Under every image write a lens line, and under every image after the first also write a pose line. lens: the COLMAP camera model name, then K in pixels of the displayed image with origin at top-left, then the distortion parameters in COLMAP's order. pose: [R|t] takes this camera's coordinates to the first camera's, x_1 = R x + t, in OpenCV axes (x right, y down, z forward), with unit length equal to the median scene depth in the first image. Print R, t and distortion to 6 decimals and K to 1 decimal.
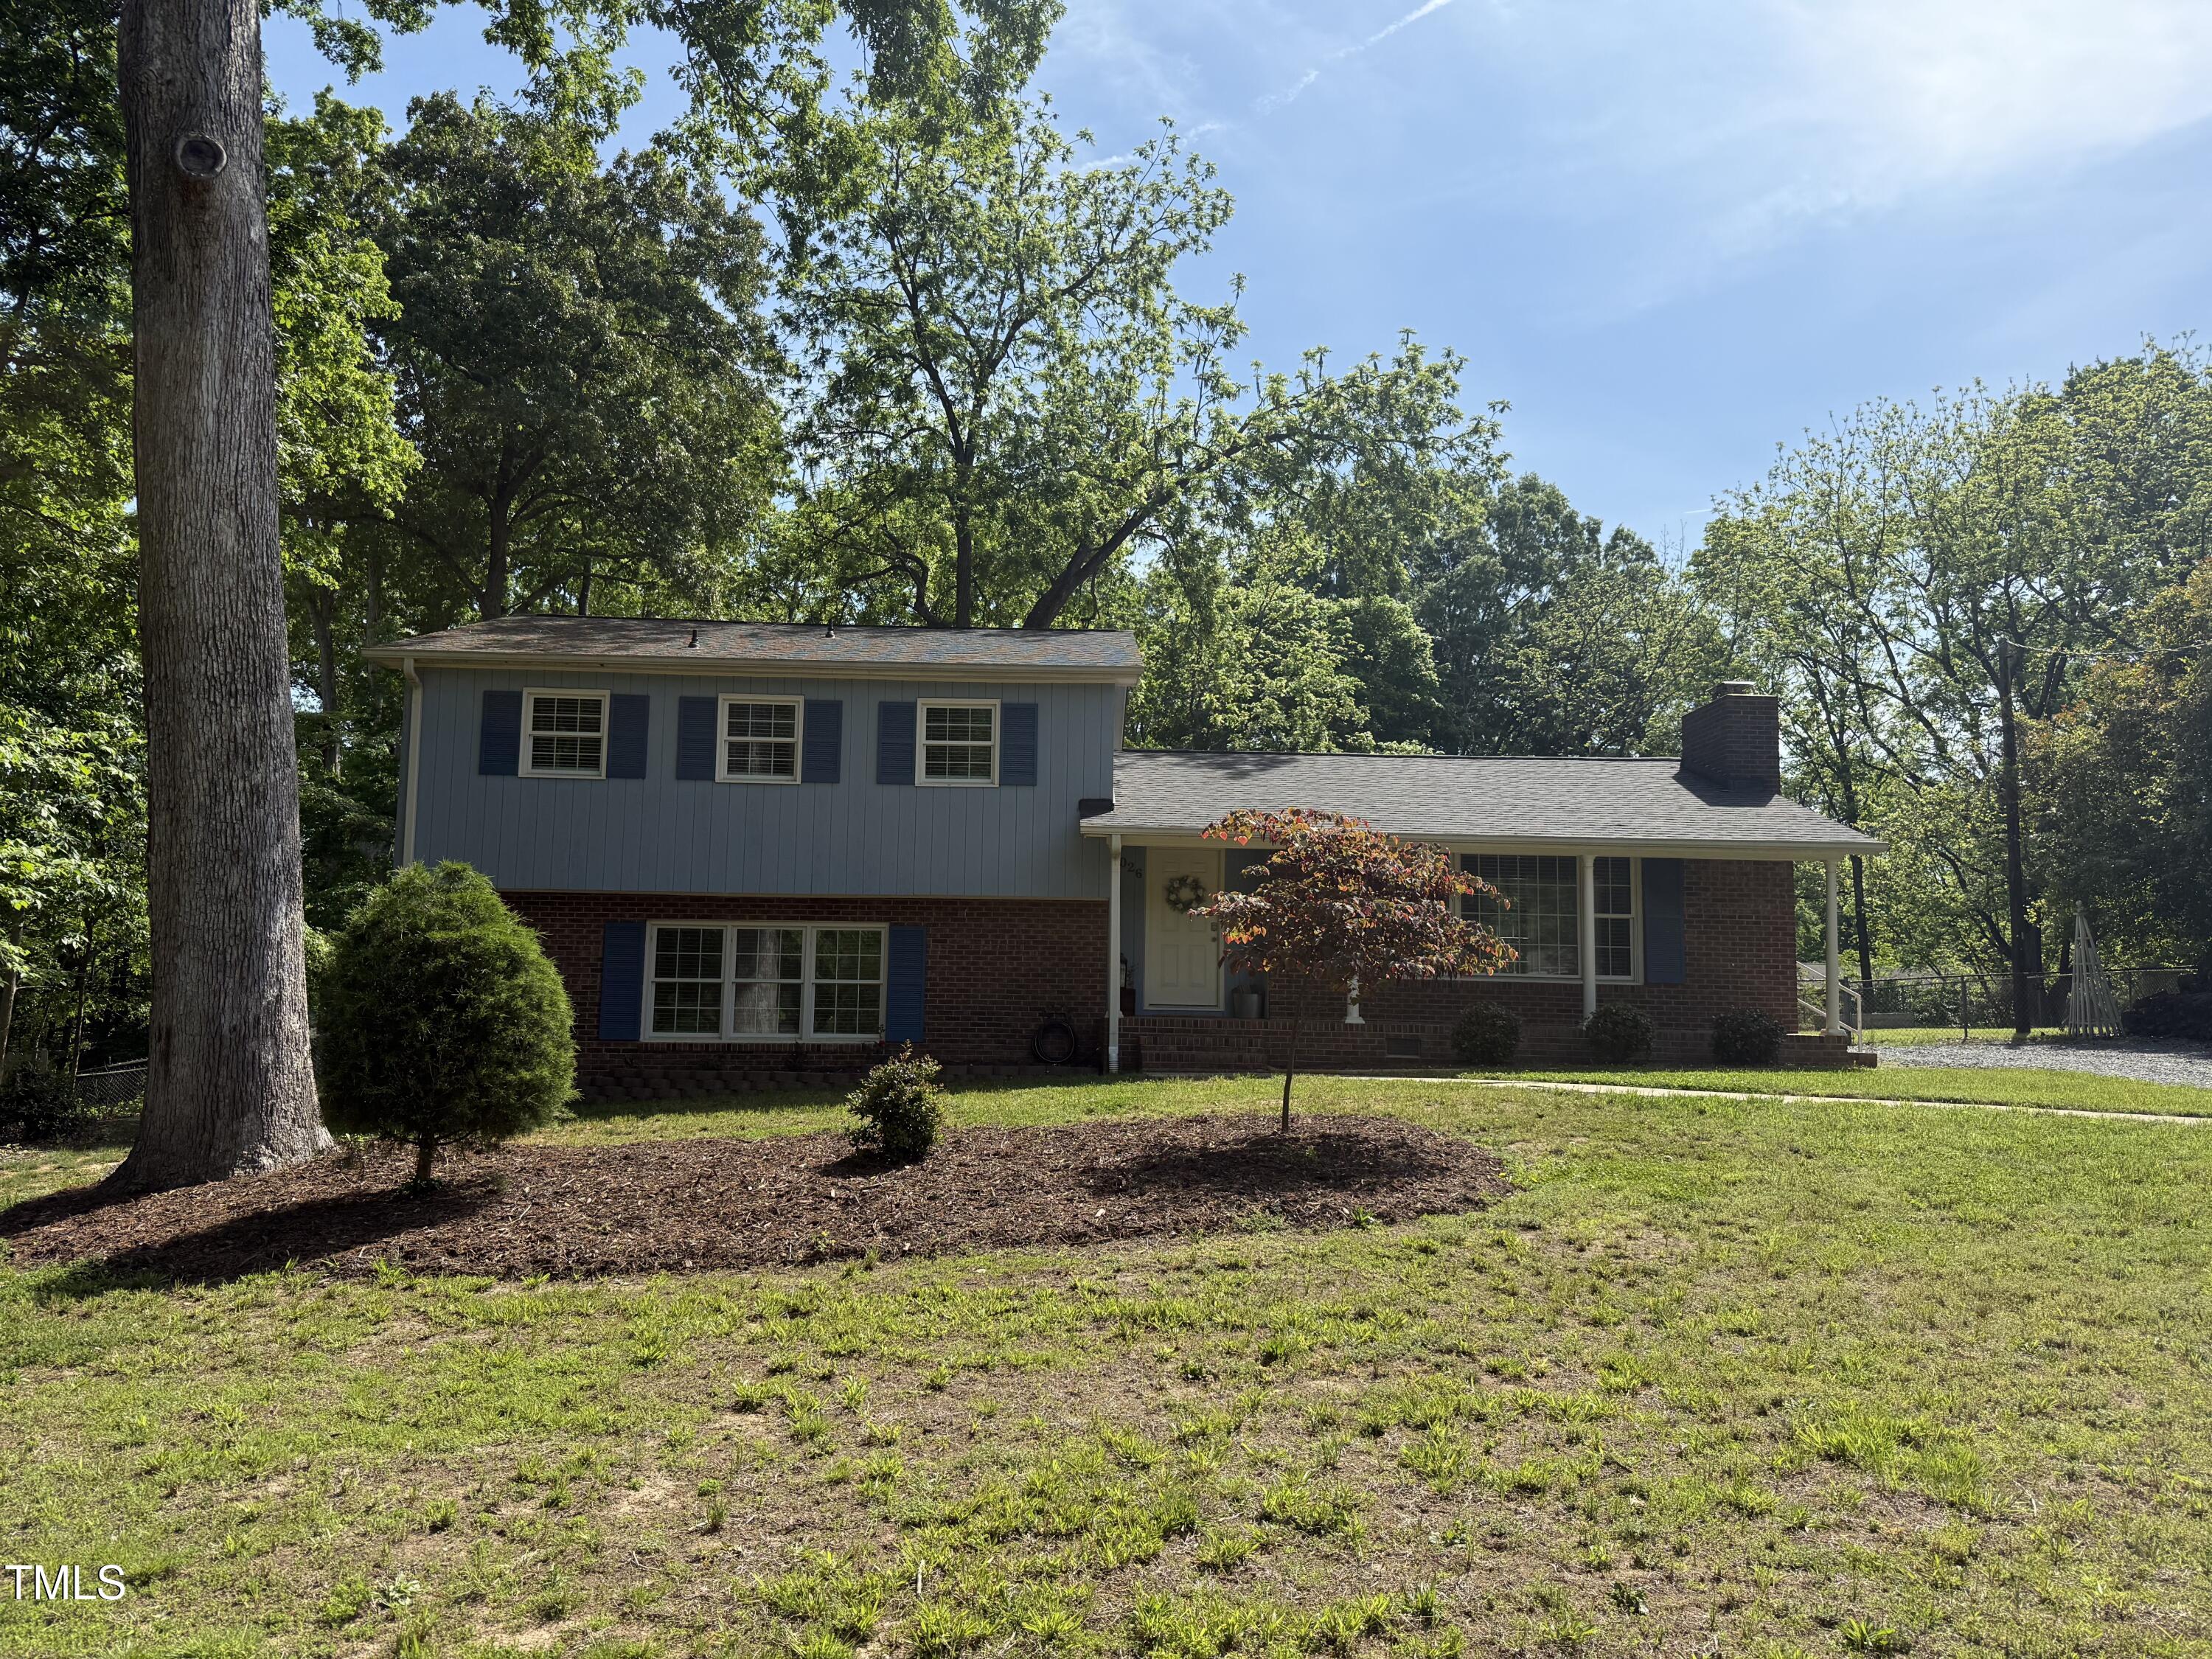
lens RADIAL K [[1605.0, 0, 1100.1], [0, 1605.0, 831.4], [0, 0, 1]] dist [0.053998, -0.073810]
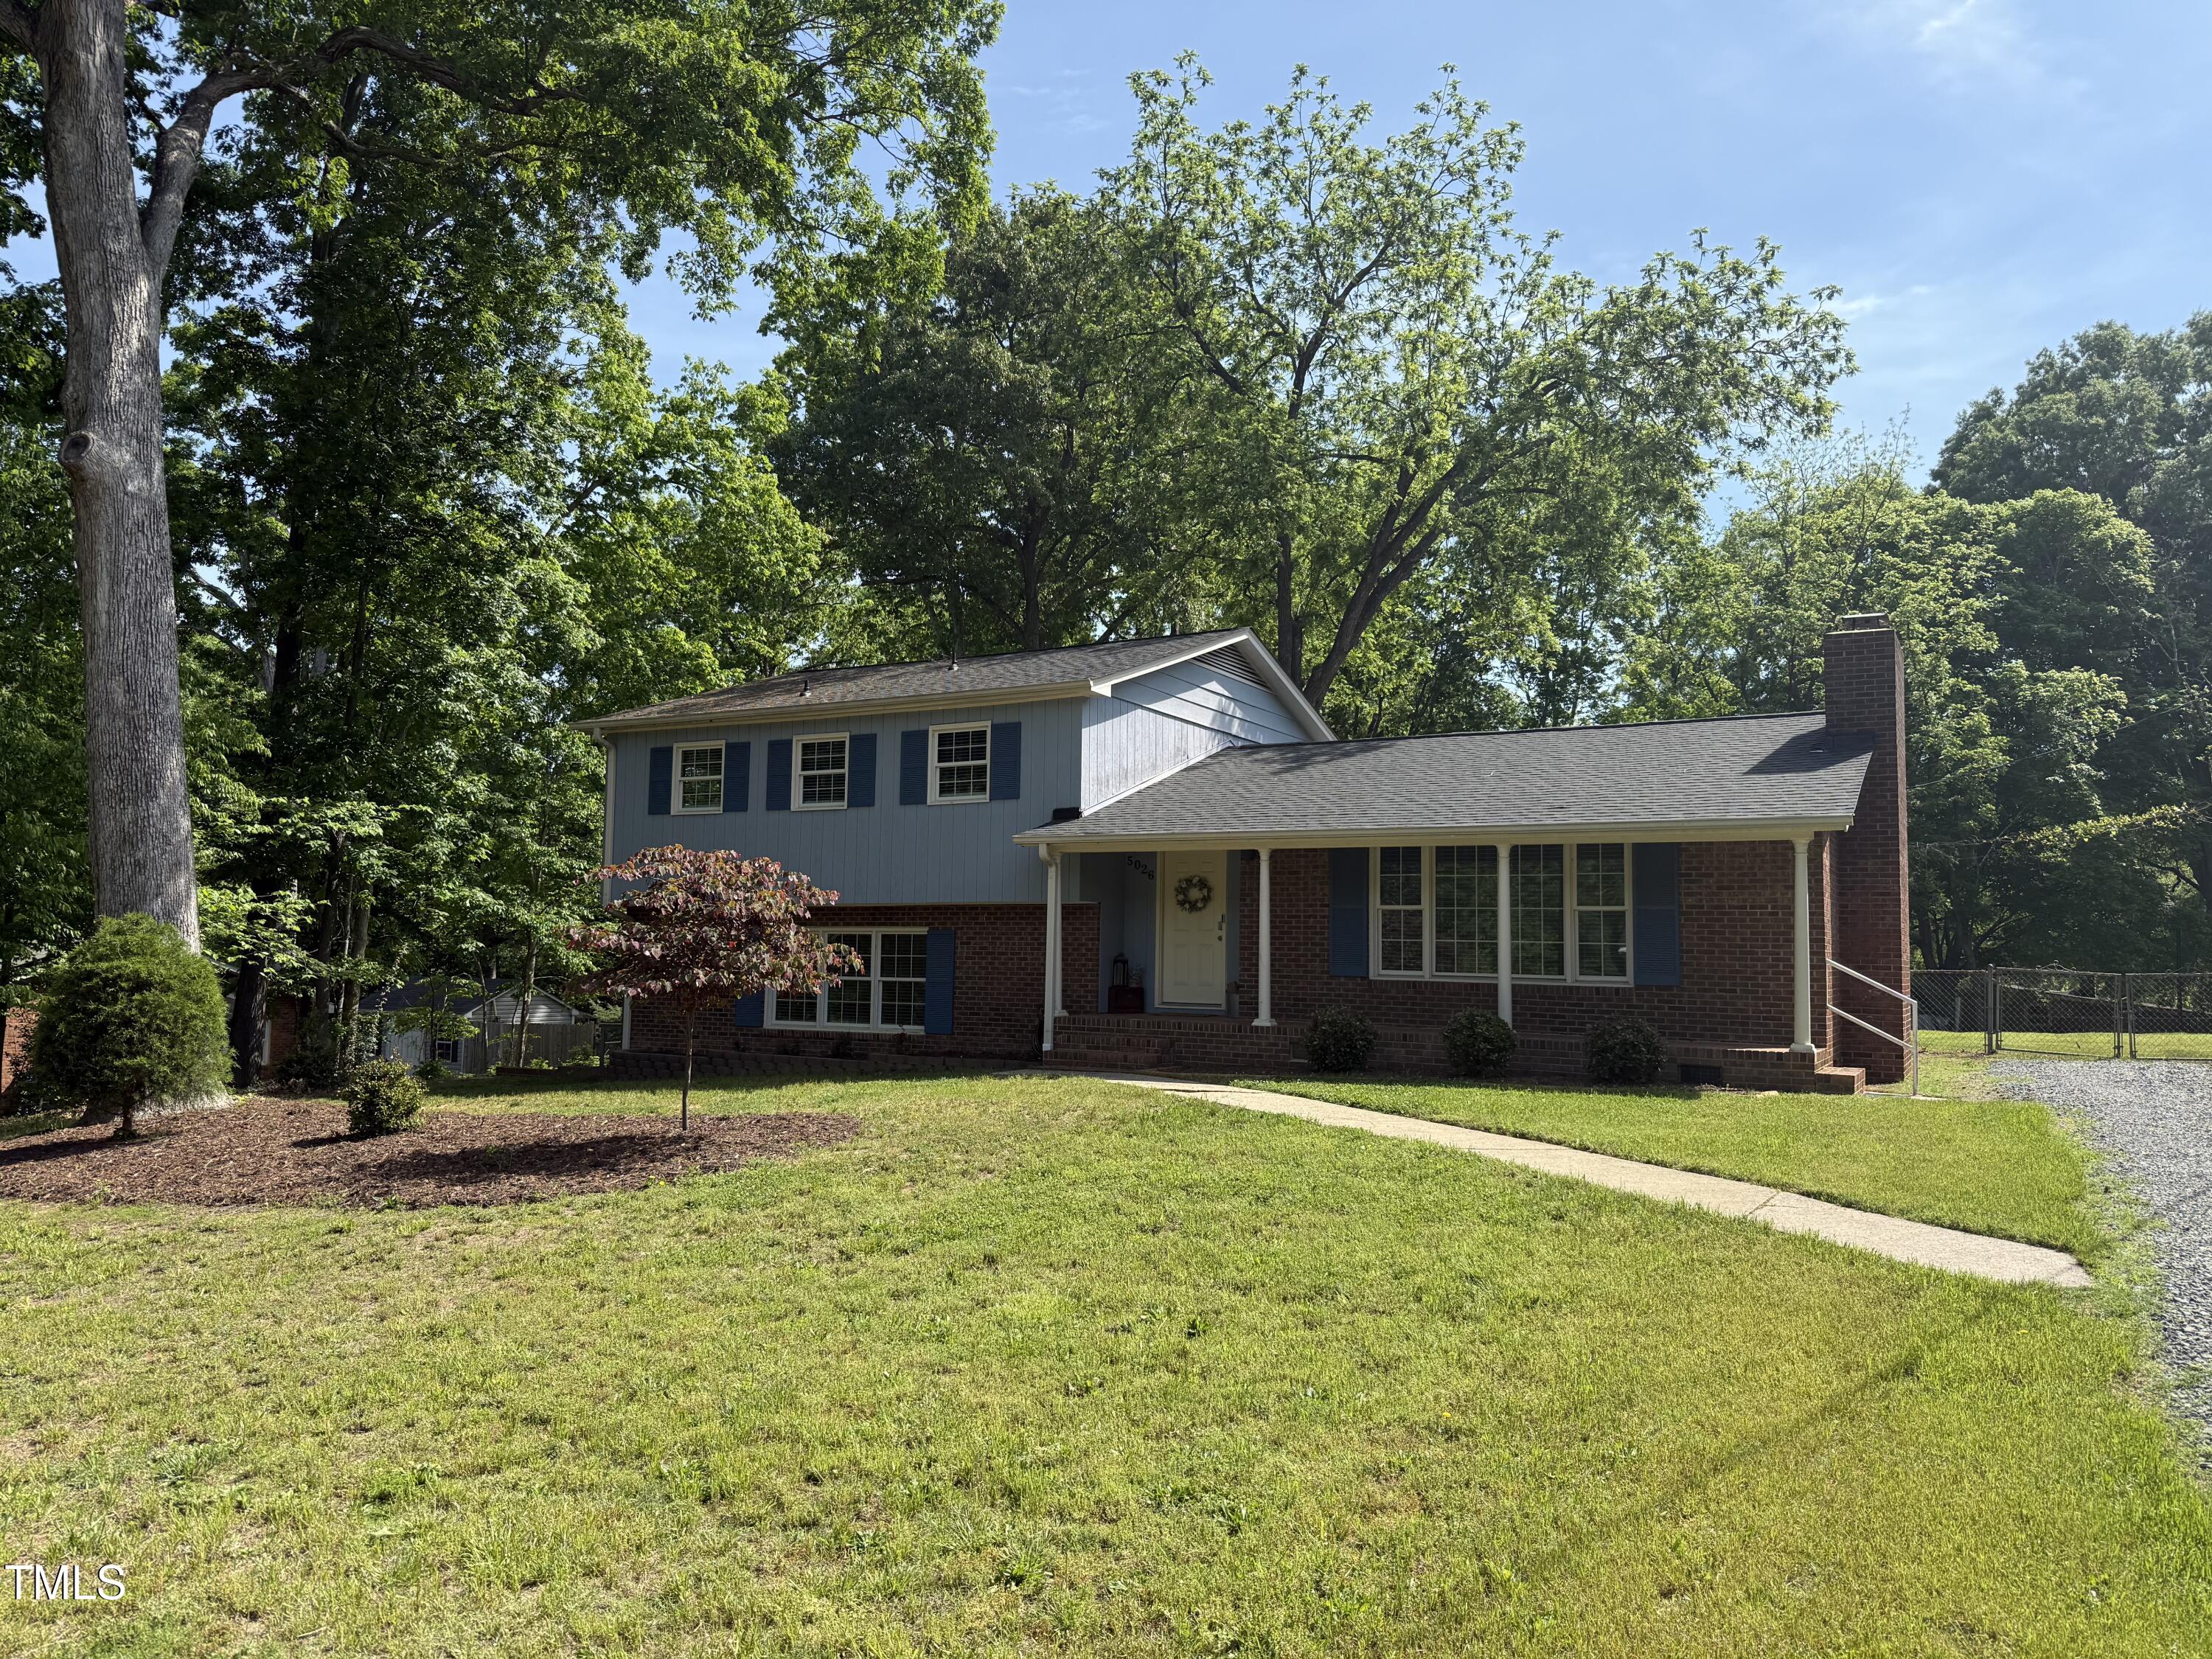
lens RADIAL K [[1605.0, 0, 1102.0], [0, 1605.0, 831.1], [0, 0, 1]] dist [0.053998, -0.073810]
pose [[0.831225, -0.054830, -0.553226, 0.590187], [0.060468, 0.998137, -0.008071, 0.005392], [0.552638, -0.026744, 0.832992, 0.147895]]
